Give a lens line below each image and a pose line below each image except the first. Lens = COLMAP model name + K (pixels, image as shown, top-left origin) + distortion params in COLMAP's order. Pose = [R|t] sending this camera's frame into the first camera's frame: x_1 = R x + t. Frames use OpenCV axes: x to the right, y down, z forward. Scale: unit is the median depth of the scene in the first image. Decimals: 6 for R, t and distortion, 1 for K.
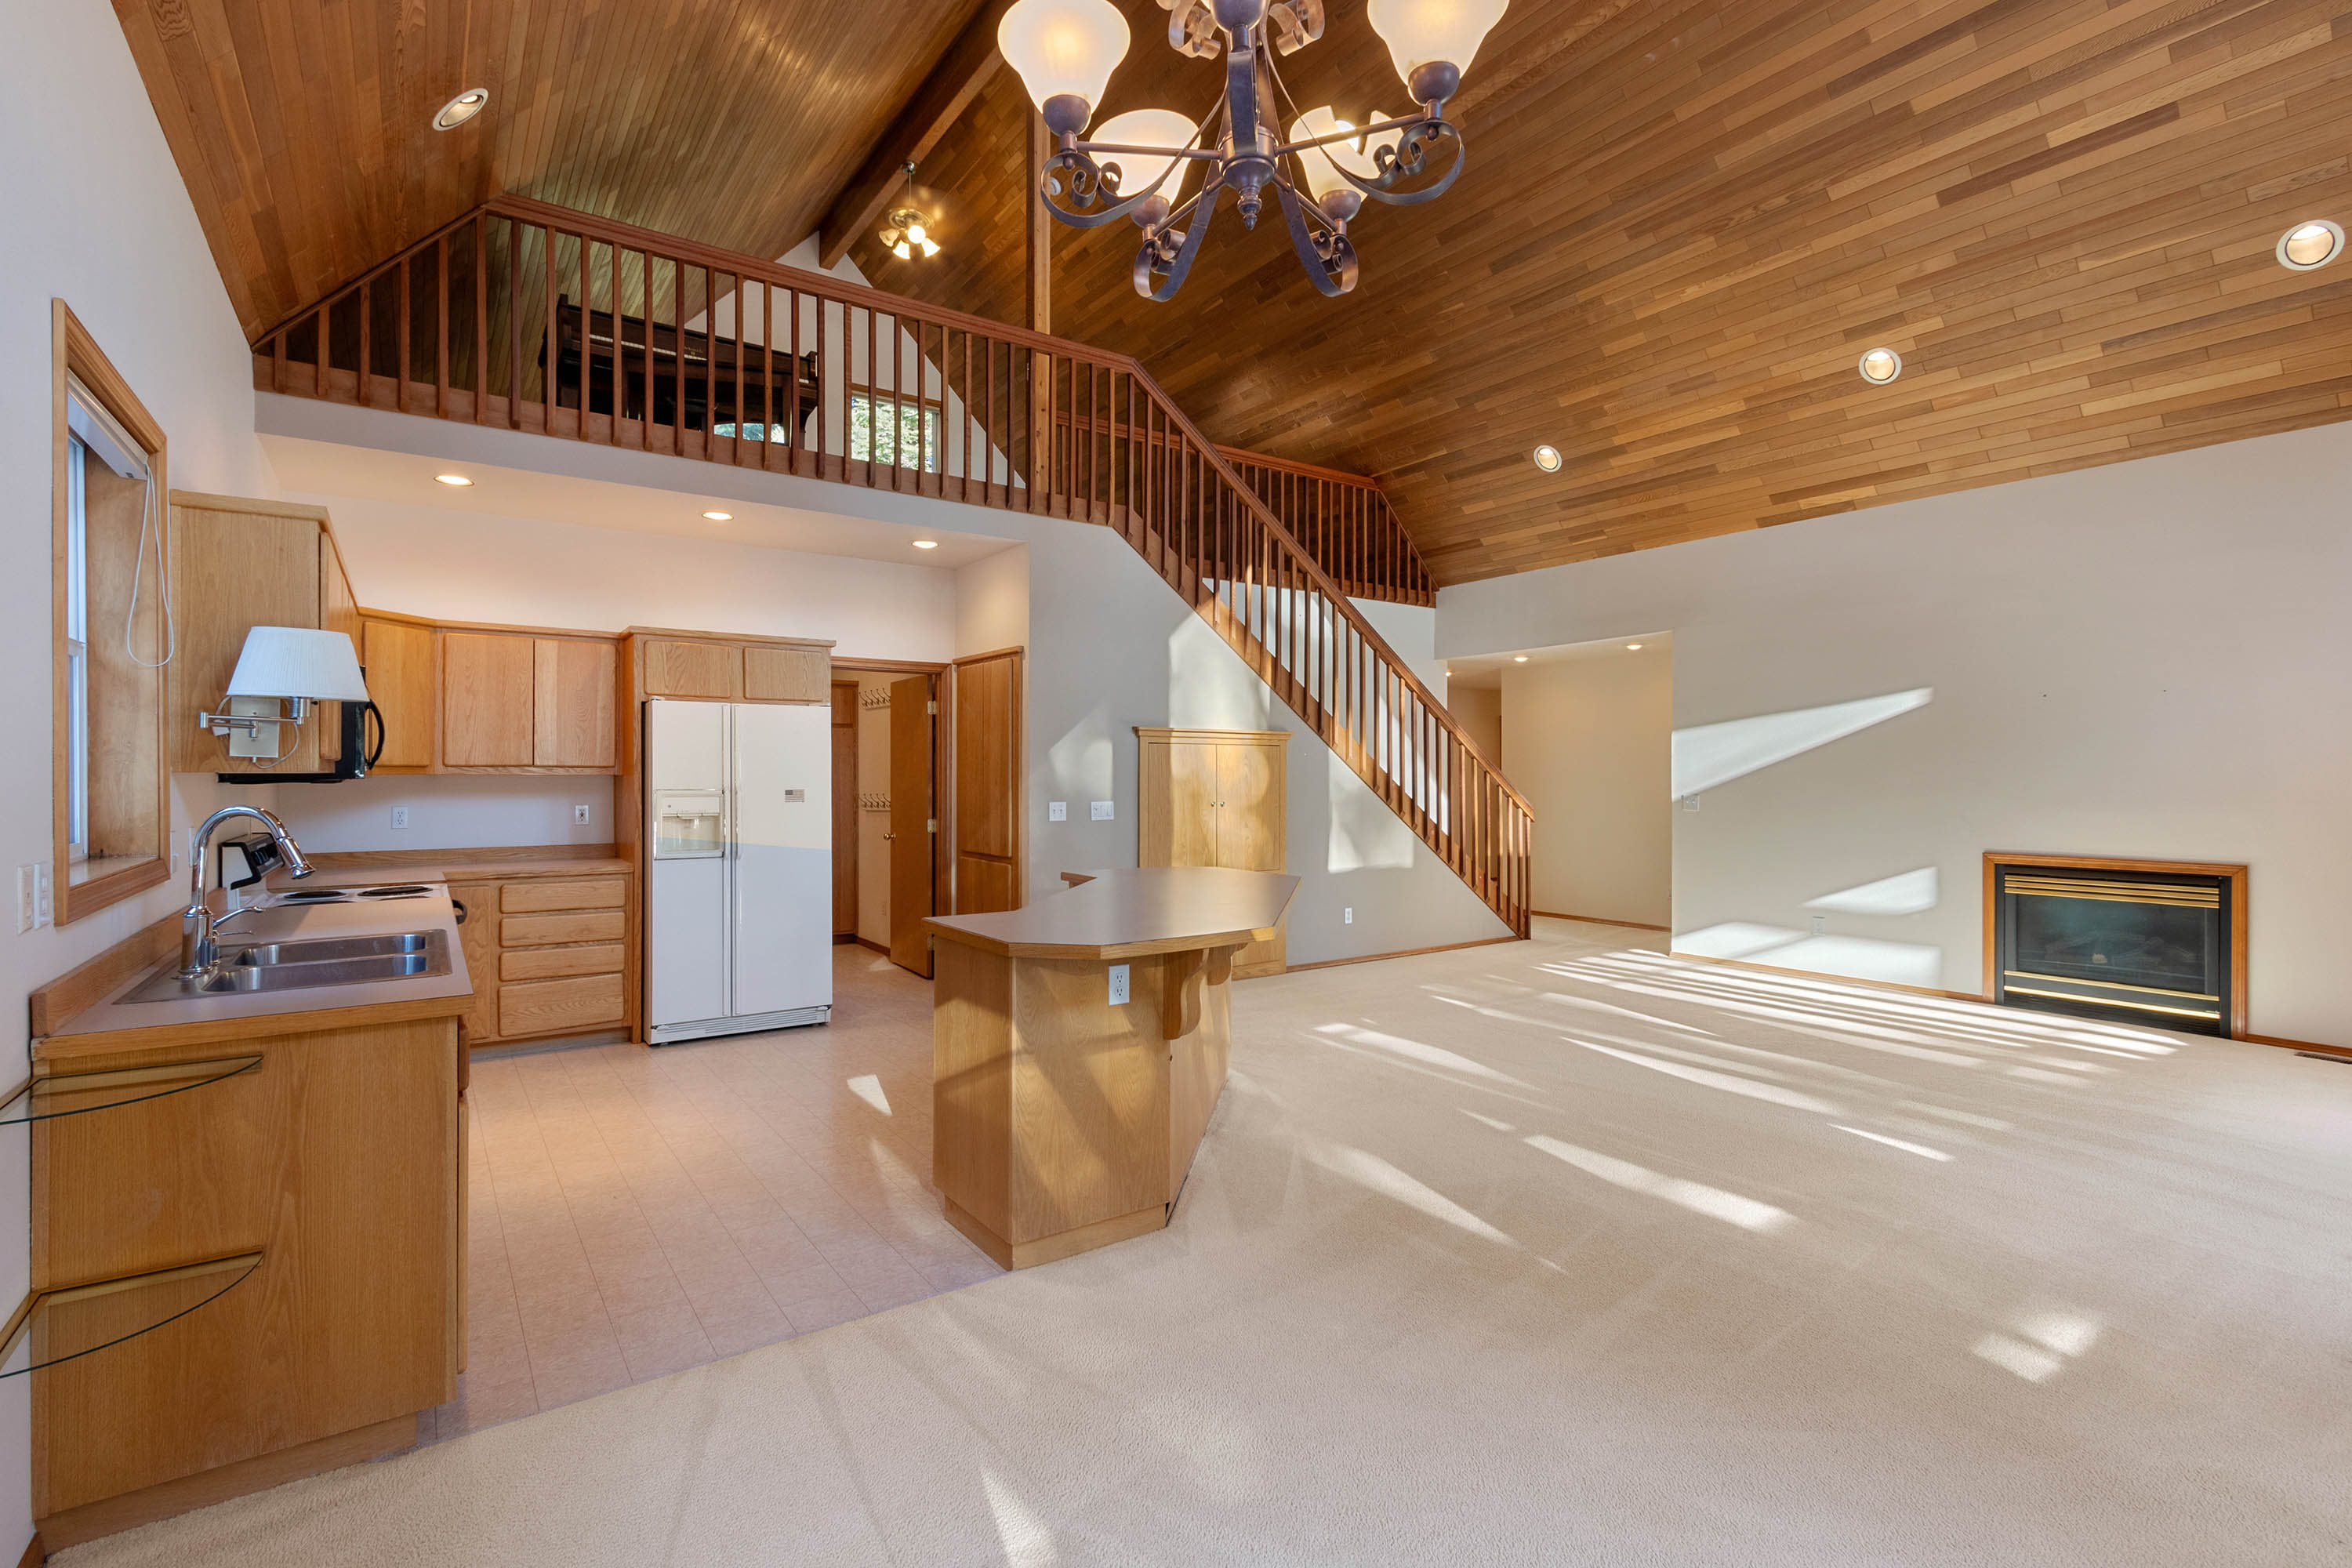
lens RADIAL K [[1078.2, 0, 1155.1], [0, 1078.2, 775.7], [0, 0, 1]] dist [0.001250, 0.000101]
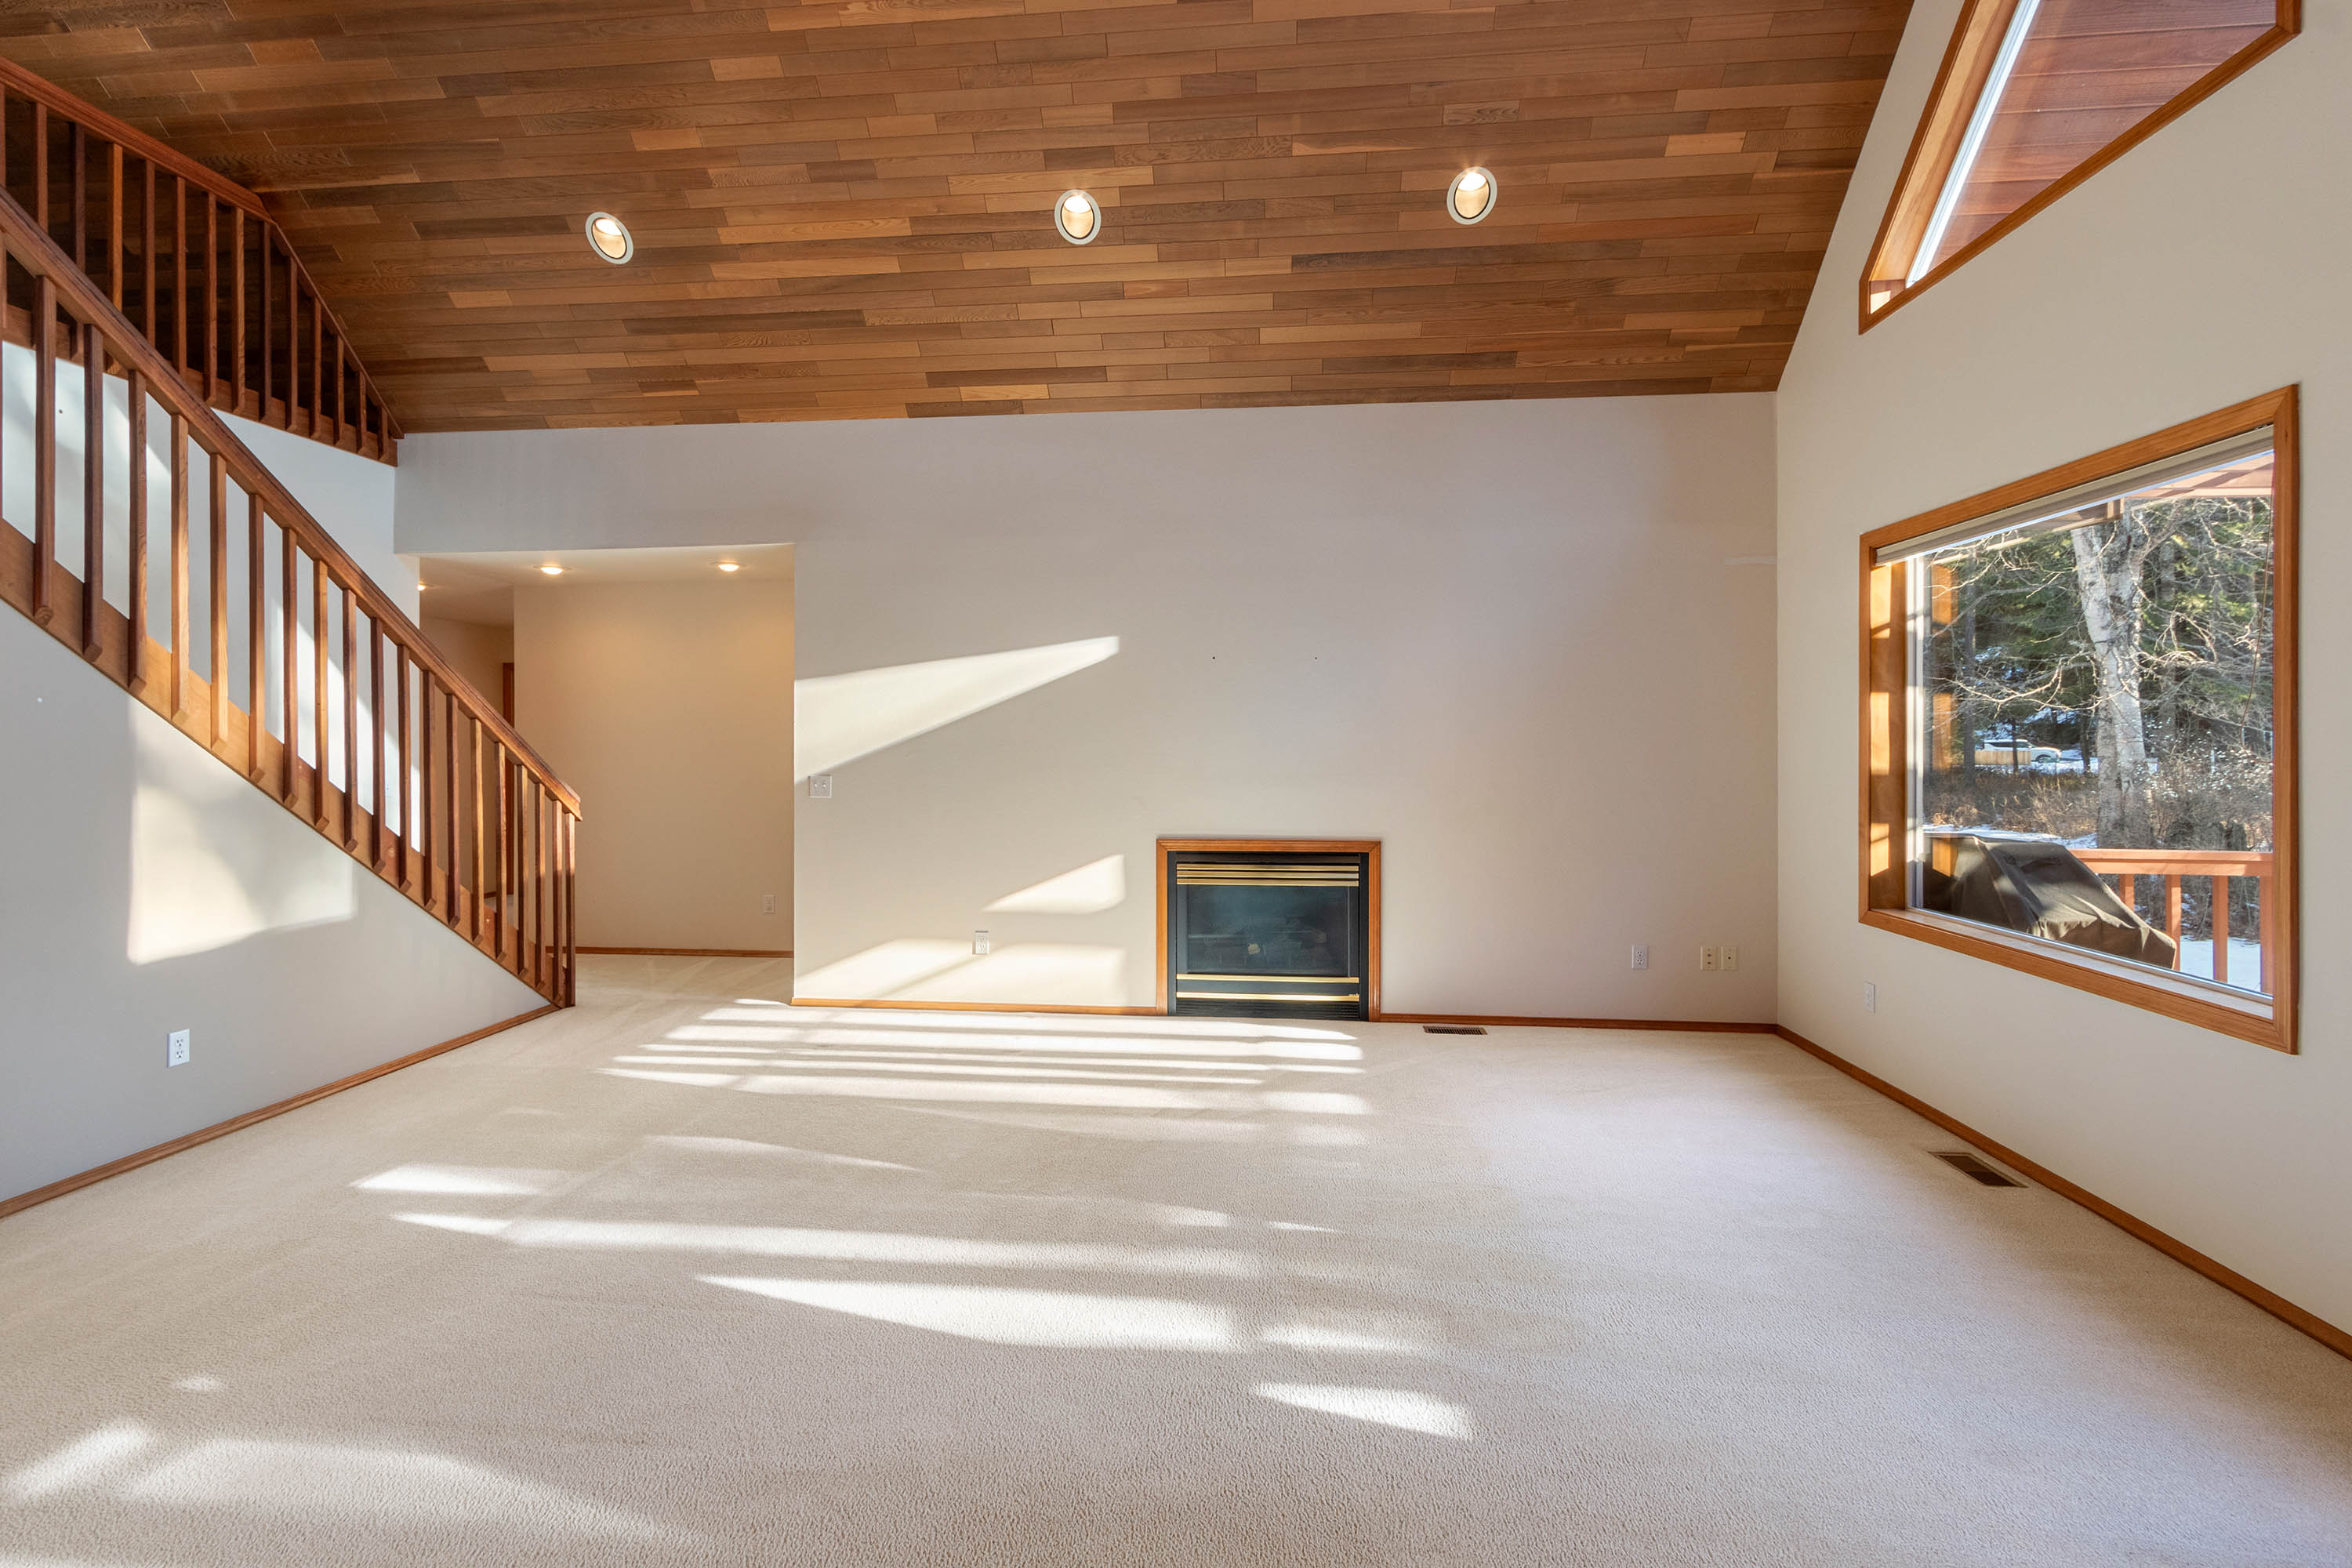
lens RADIAL K [[1085.0, 0, 1153.7], [0, 1085.0, 746.2], [0, 0, 1]] dist [0.003897, -0.000414]
pose [[0.649571, -0.001188, 0.760300, 0.104743], [0.000300, 0.999999, 0.001307, -0.002519], [-0.760301, -0.000621, 0.649571, 0.407642]]
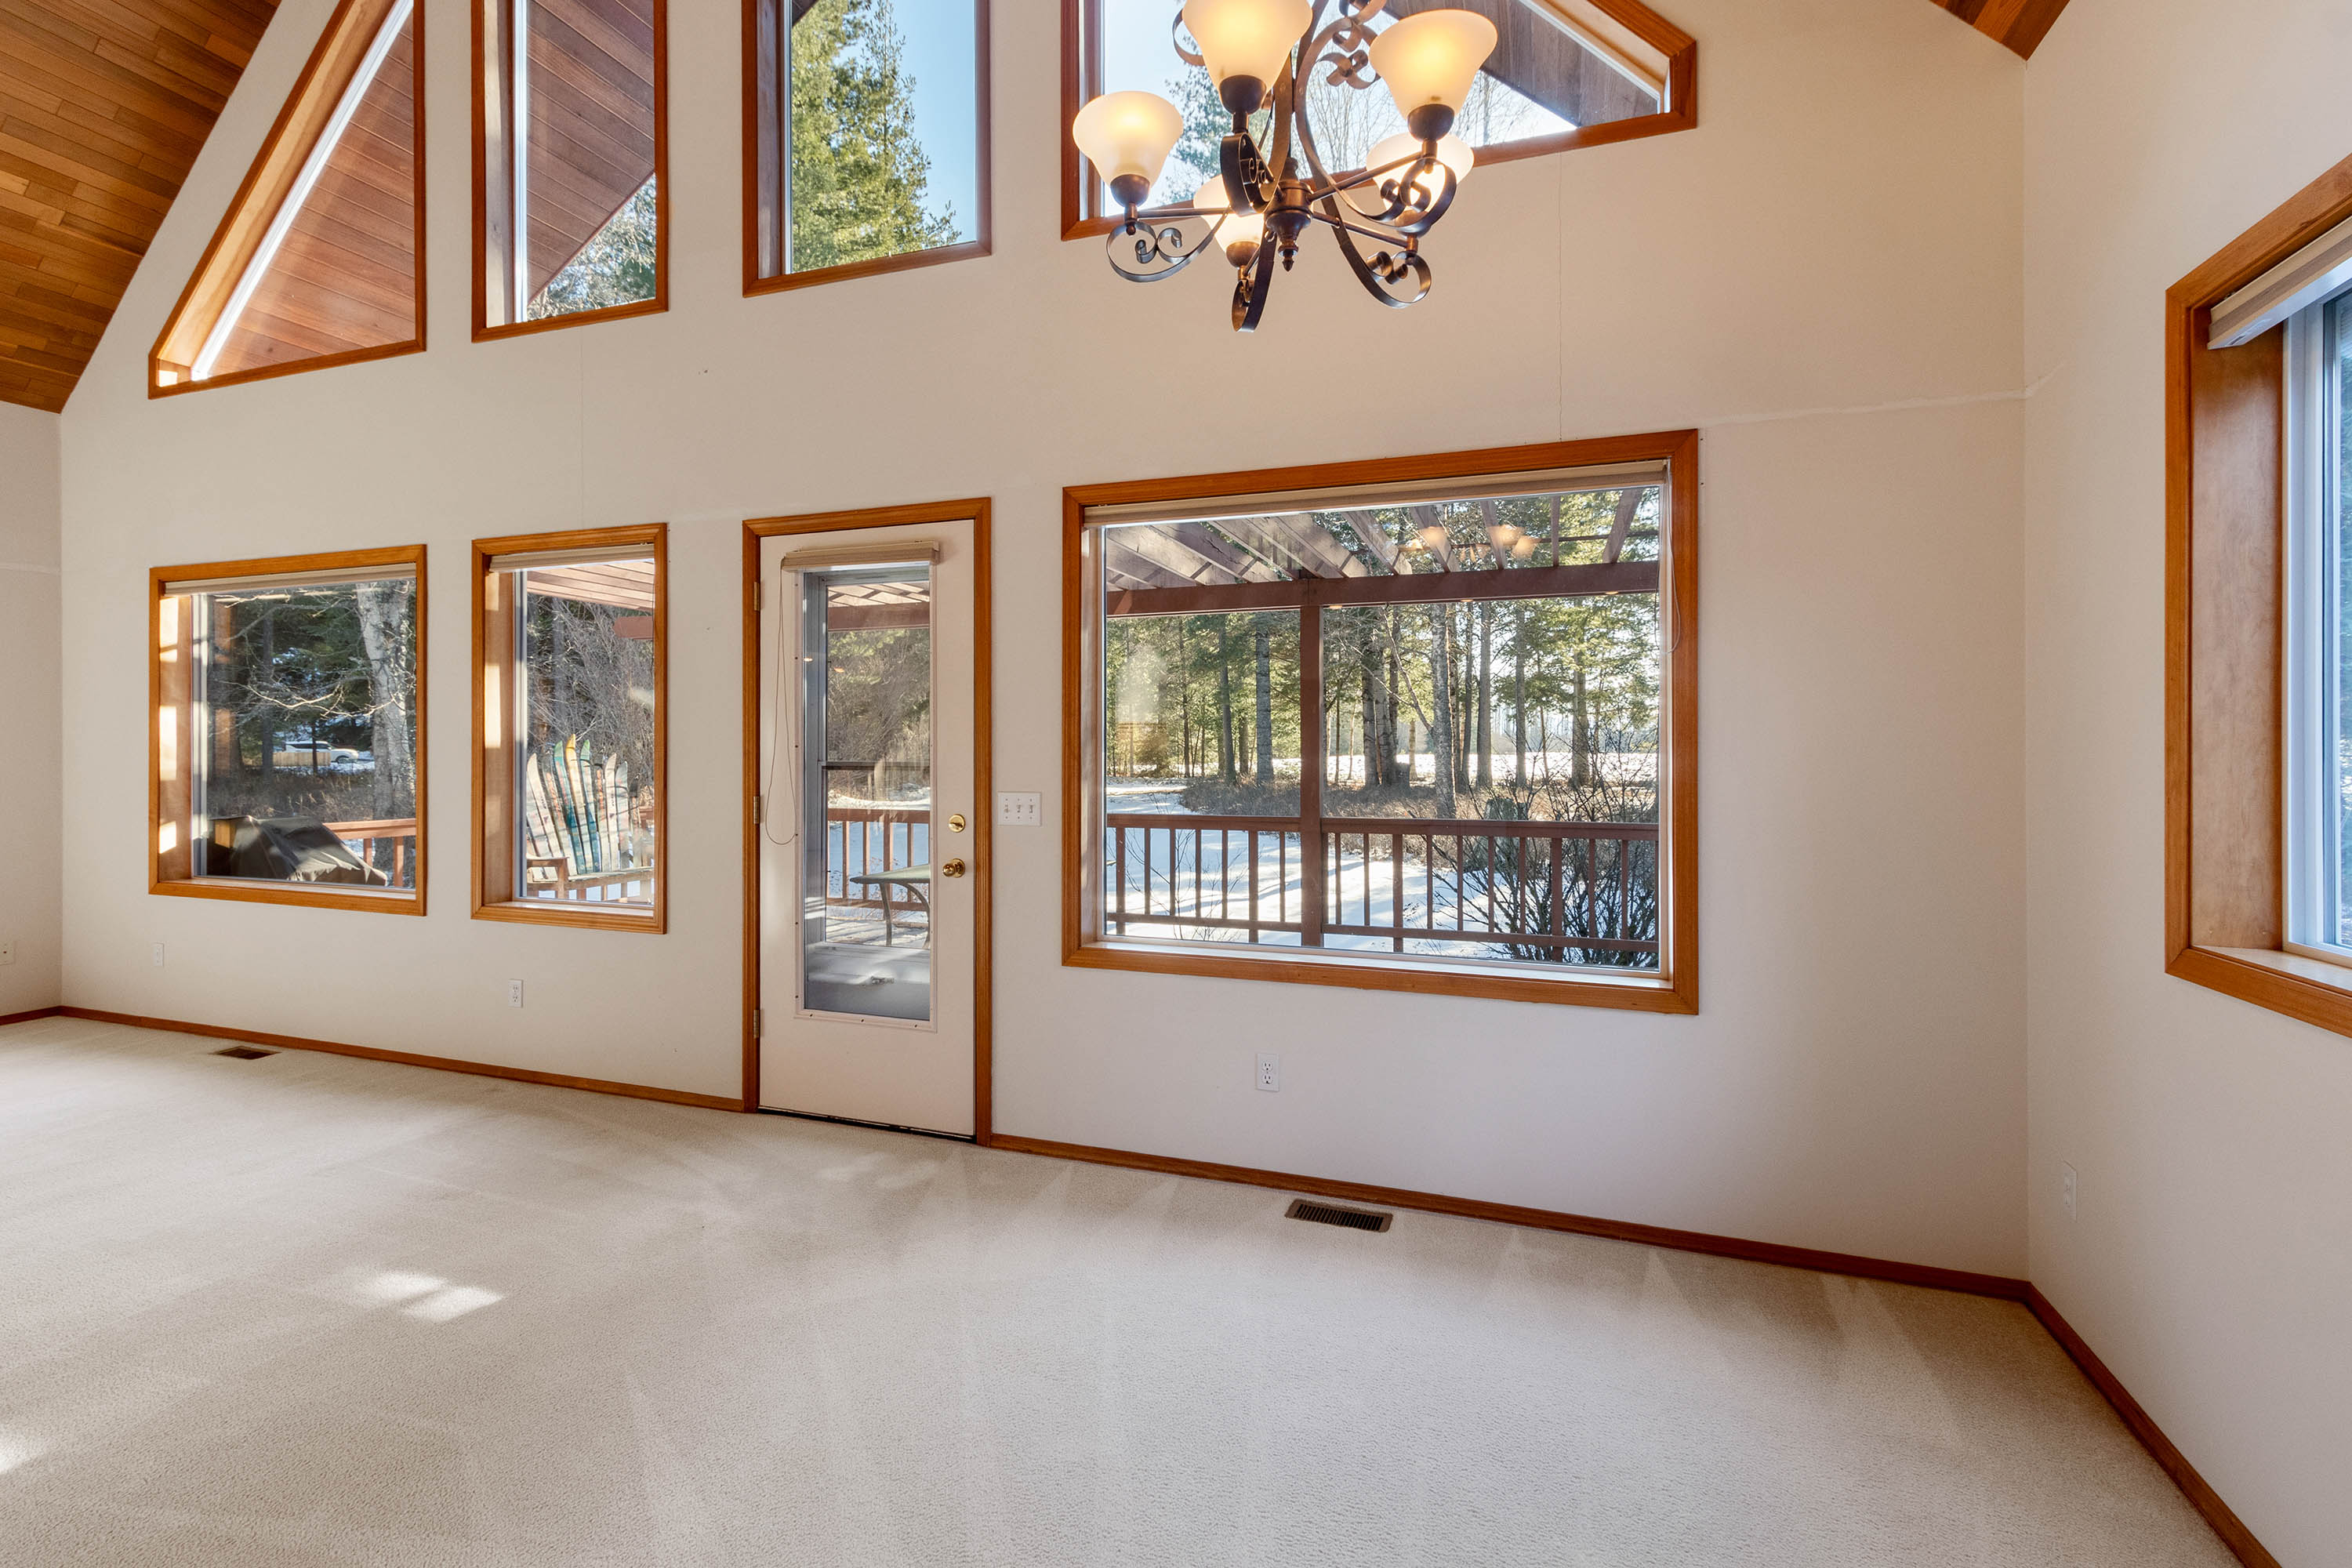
lens RADIAL K [[1086.6, 0, 1154.3], [0, 1086.6, 747.3], [0, 0, 1]] dist [-0.000117, -0.000464]
pose [[-0.580035, -0.000749, 0.814591, -0.163405], [-0.000426, 1.000000, 0.000616, -0.001394], [-0.814592, 0.000011, -0.580035, 0.375429]]
